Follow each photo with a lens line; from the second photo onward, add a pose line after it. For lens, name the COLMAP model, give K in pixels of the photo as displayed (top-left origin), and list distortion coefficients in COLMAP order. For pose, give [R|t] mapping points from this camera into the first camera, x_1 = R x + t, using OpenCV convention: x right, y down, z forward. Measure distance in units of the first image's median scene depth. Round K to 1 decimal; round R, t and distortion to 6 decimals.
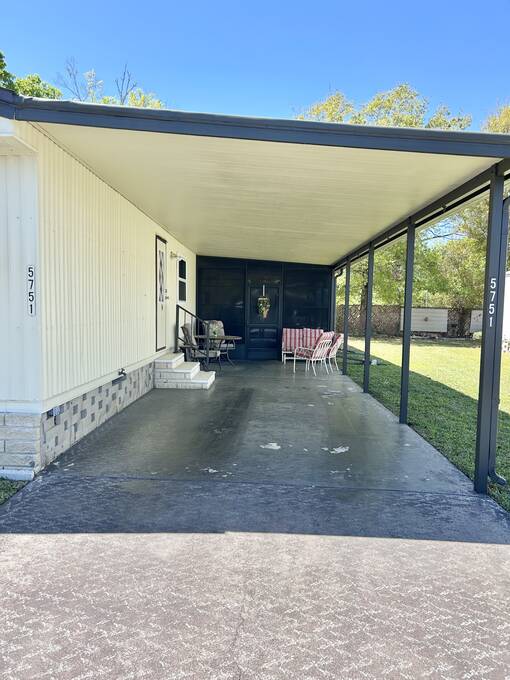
lens RADIAL K [[514.9, 0, 252.5], [0, 514.9, 359.7], [0, 0, 1]] dist [0.058439, -0.050848]
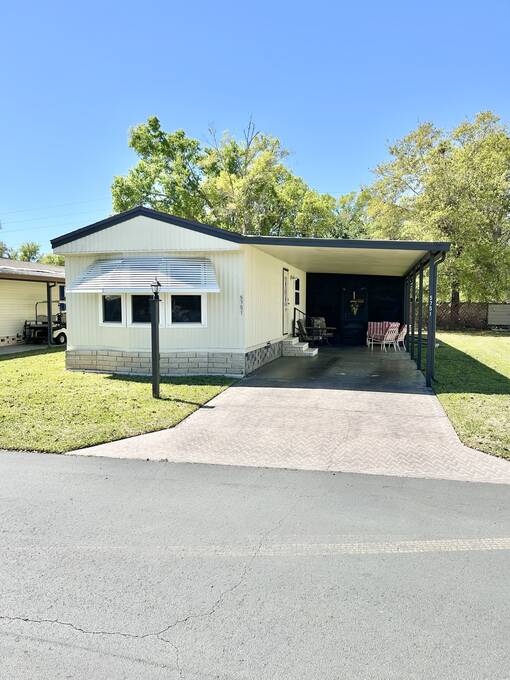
lens RADIAL K [[514.9, 0, 254.3], [0, 514.9, 340.8], [0, 0, 1]] dist [0.058439, -0.050848]
pose [[0.978137, -0.007717, -0.207818, 0.063774], [0.000546, 0.999403, -0.034540, 0.052166], [0.207961, 0.033671, 0.977557, -0.582678]]
